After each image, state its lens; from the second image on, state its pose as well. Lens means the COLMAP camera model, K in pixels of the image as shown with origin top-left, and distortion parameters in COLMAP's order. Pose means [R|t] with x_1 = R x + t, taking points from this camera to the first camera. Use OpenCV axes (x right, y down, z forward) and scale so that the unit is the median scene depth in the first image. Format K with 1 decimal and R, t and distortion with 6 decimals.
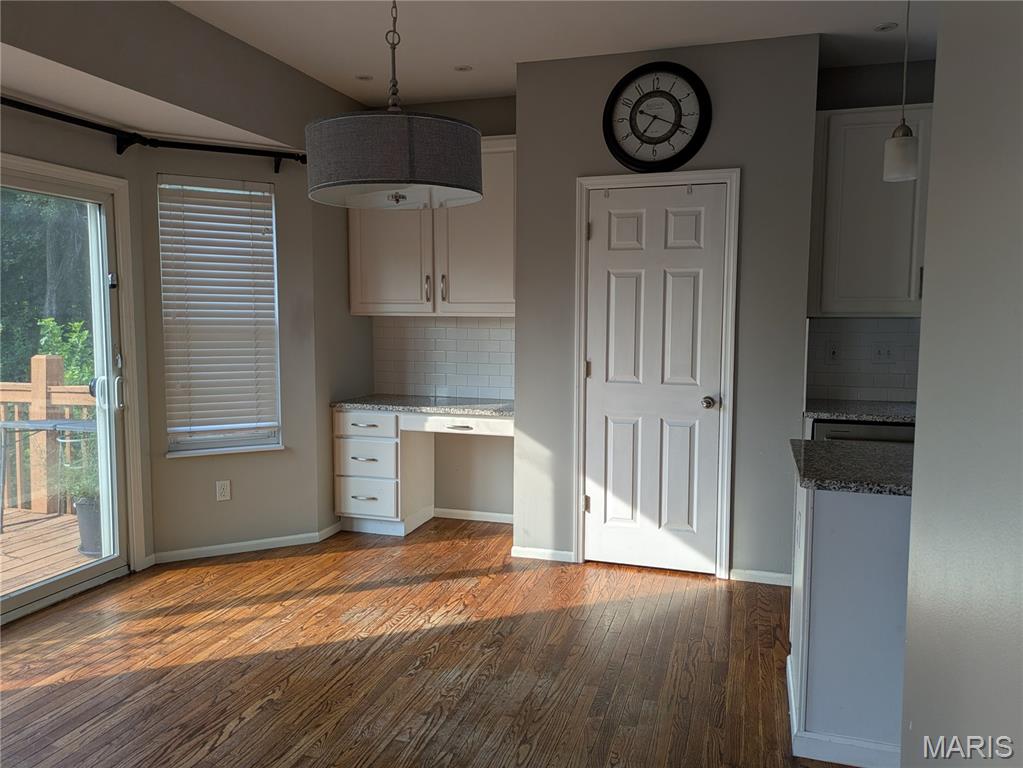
lens RADIAL K [[756.6, 0, 519.9], [0, 756.6, 377.8], [0, 0, 1]] dist [0.062620, -0.058686]
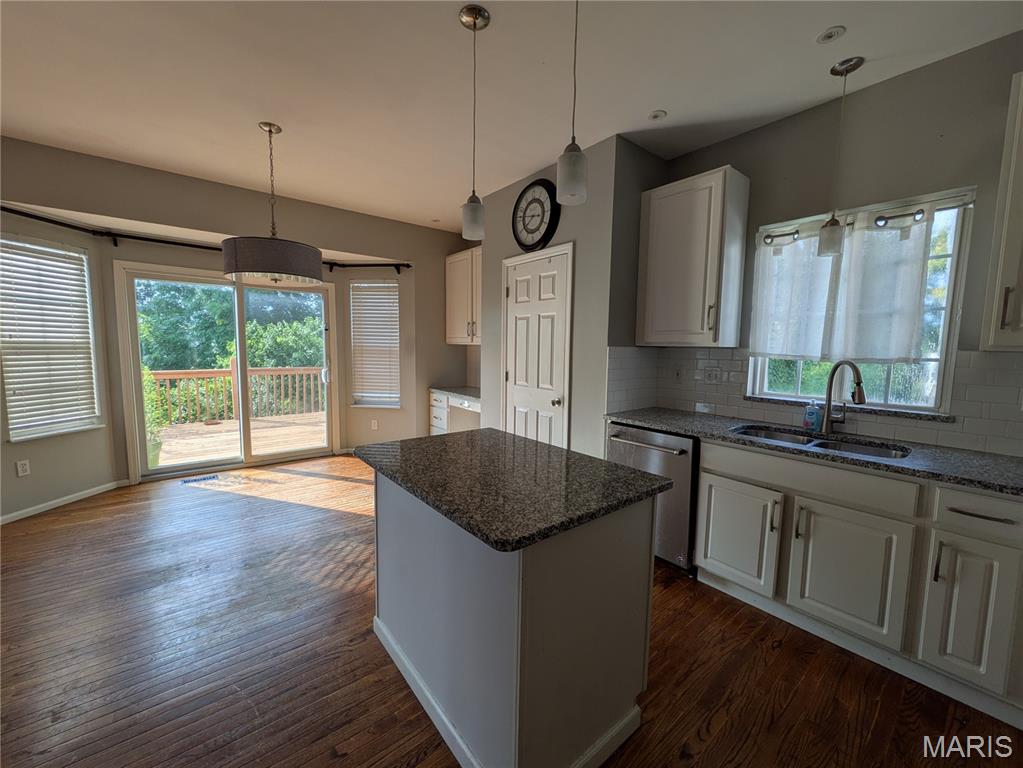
lens RADIAL K [[403.7, 0, 513.1], [0, 403.7, 383.9], [0, 0, 1]] dist [-0.003487, 0.000533]
pose [[0.830921, 0.061563, -0.552974, 0.599390], [-0.060312, 0.997970, 0.020476, -0.014435], [0.553112, 0.016337, 0.832947, 0.289885]]
